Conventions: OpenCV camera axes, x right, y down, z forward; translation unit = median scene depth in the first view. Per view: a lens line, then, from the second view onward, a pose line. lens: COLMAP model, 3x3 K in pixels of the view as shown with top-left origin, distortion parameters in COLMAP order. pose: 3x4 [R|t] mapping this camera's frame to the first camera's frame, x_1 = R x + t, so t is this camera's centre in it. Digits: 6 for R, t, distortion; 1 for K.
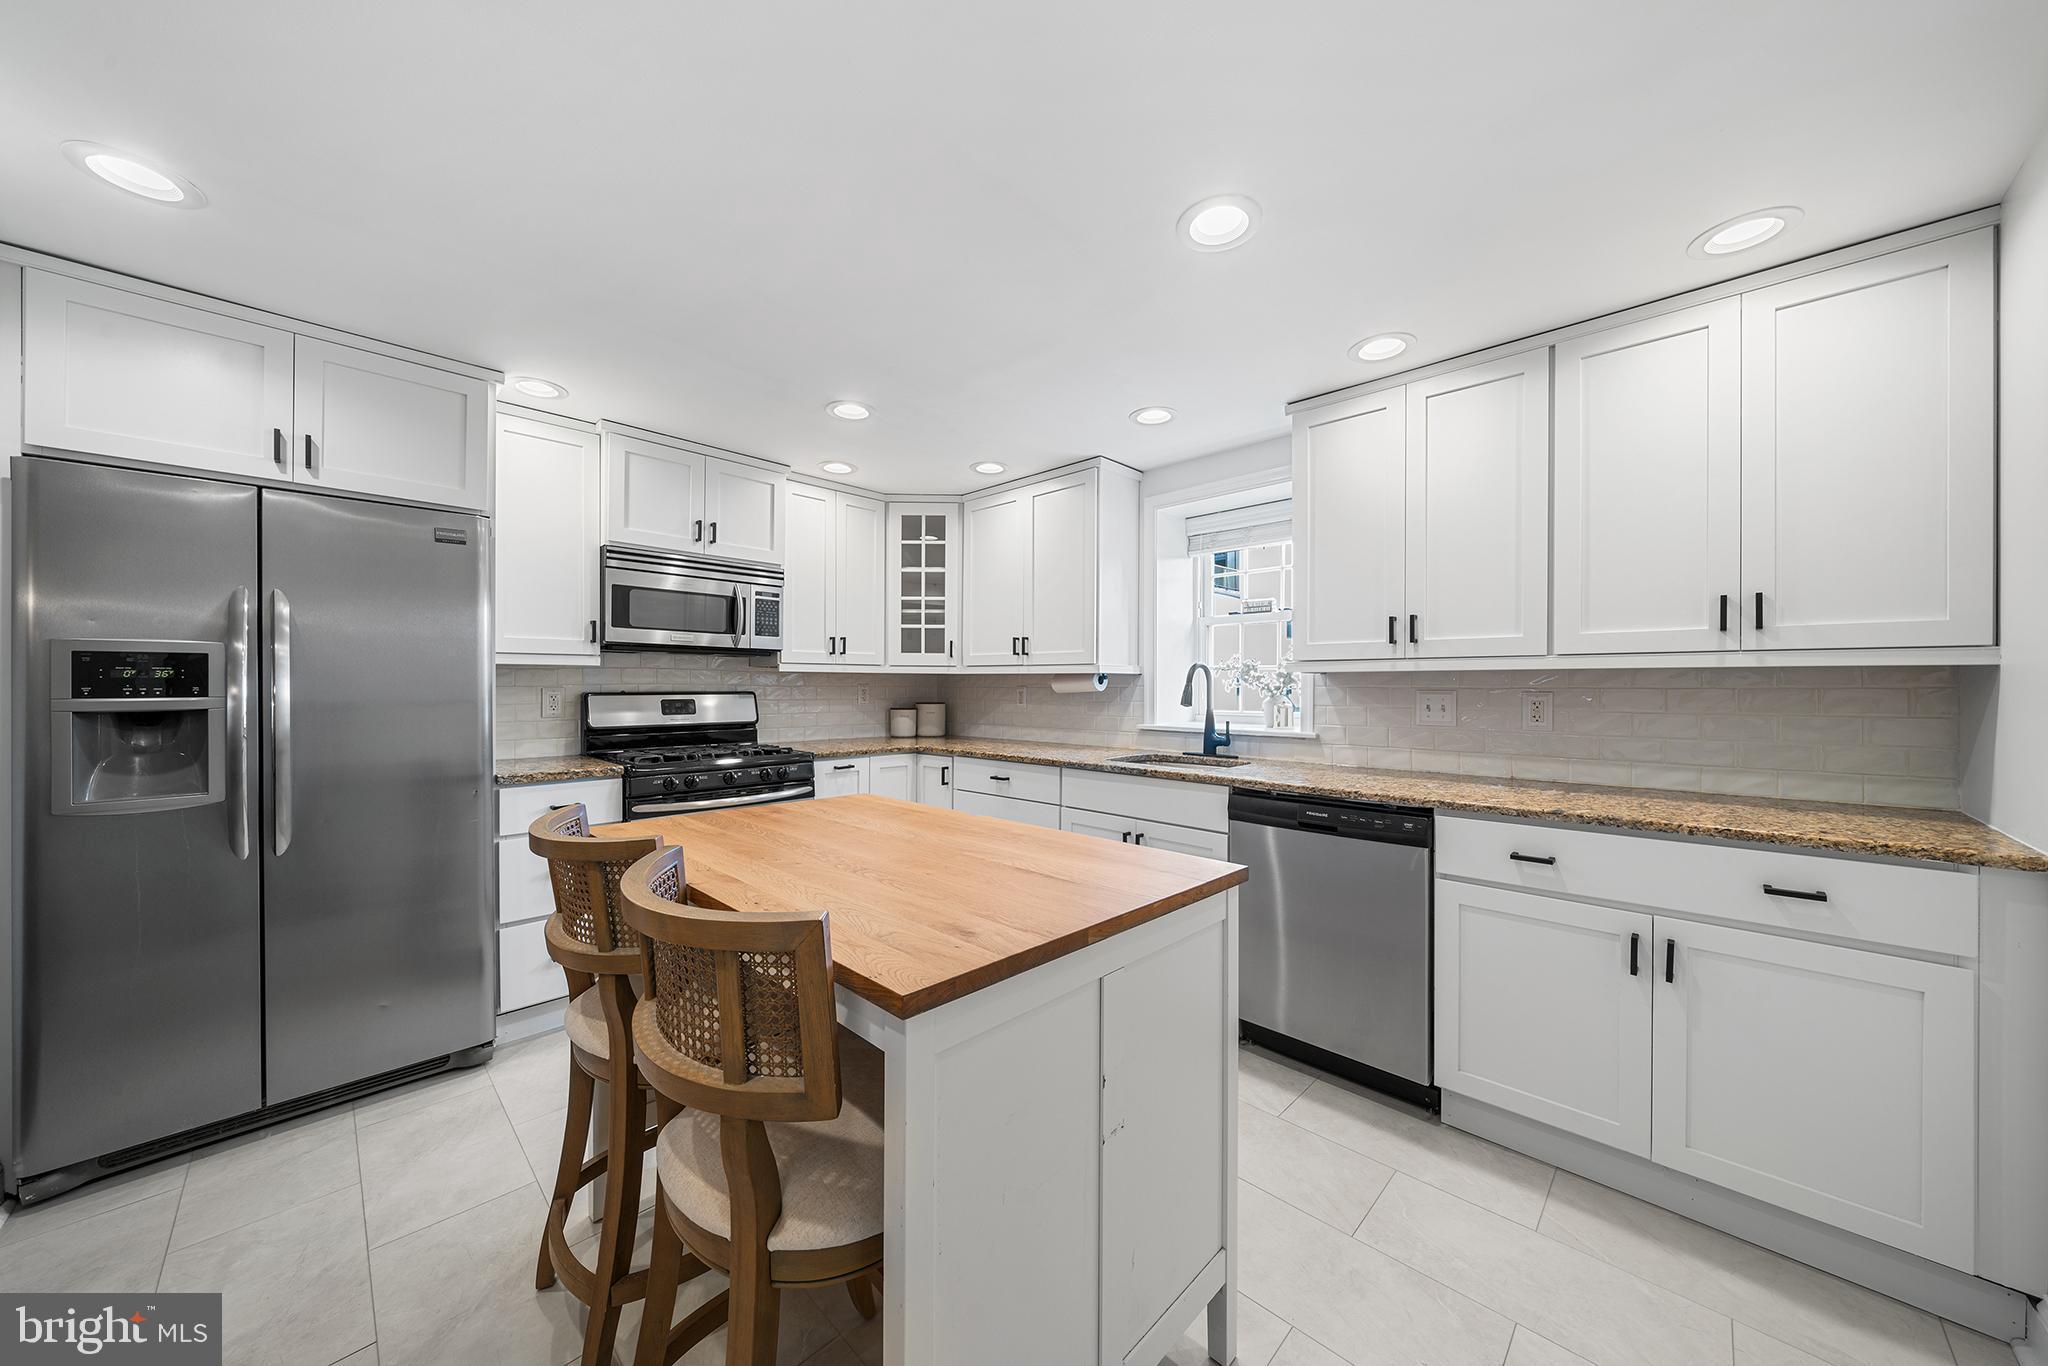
lens RADIAL K [[700.5, 0, 1020.0], [0, 700.5, 685.6], [0, 0, 1]] dist [-0.000403, -0.000008]
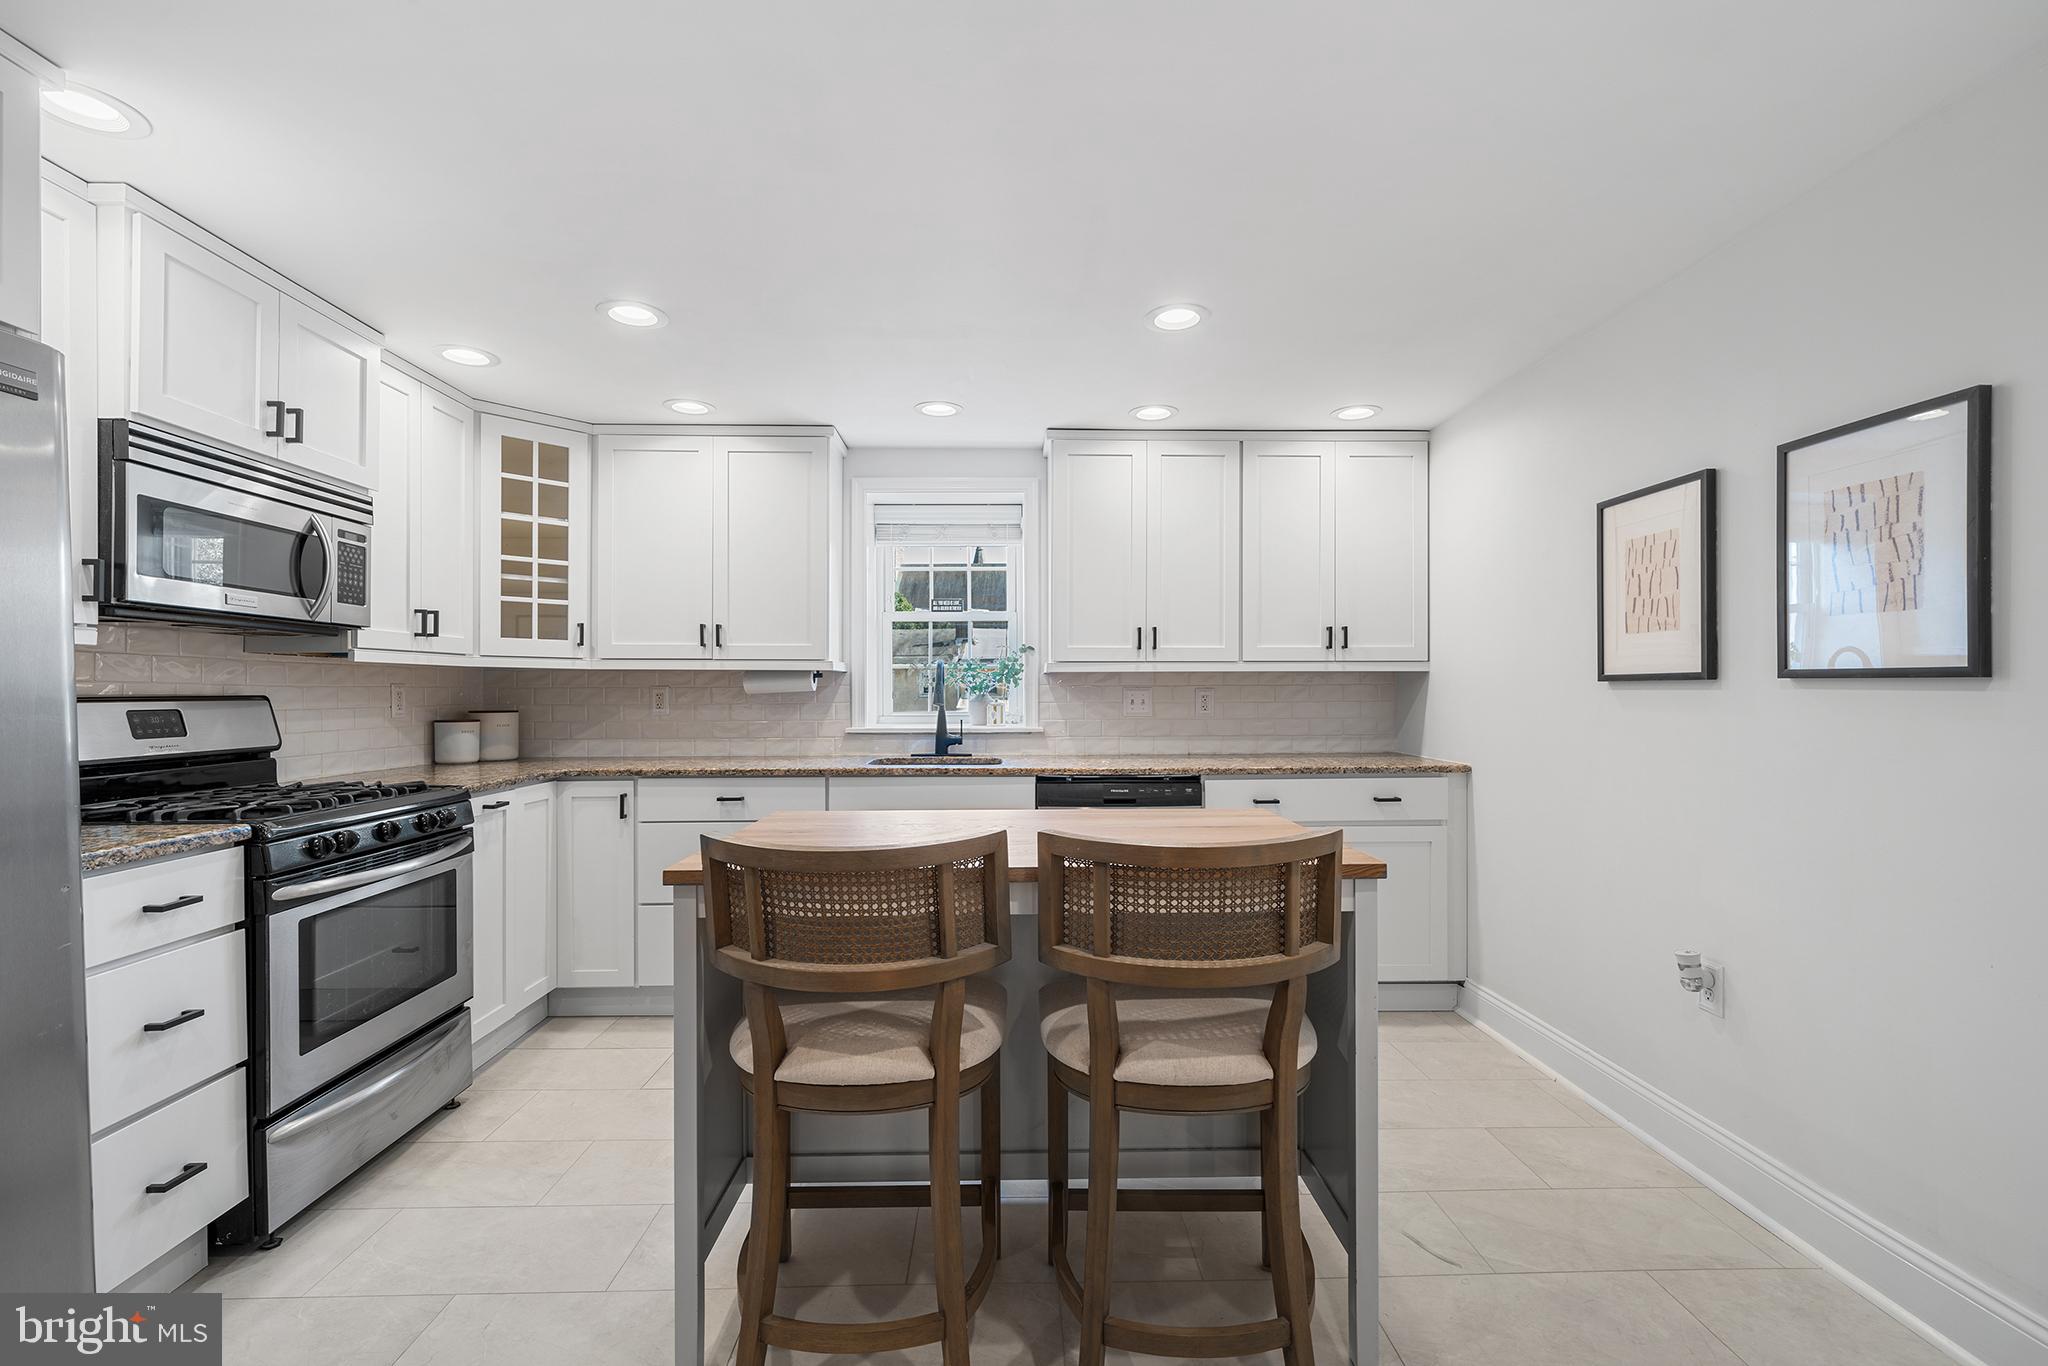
lens RADIAL K [[902.7, 0, 1021.9], [0, 902.7, 690.2], [0, 0, 1]] dist [0.001867, 0.000118]
pose [[0.699456, -0.004262, 0.714663, -0.513840], [0.003607, 0.999991, 0.002434, 0.005050], [-0.714667, 0.000876, 0.699464, 0.027596]]
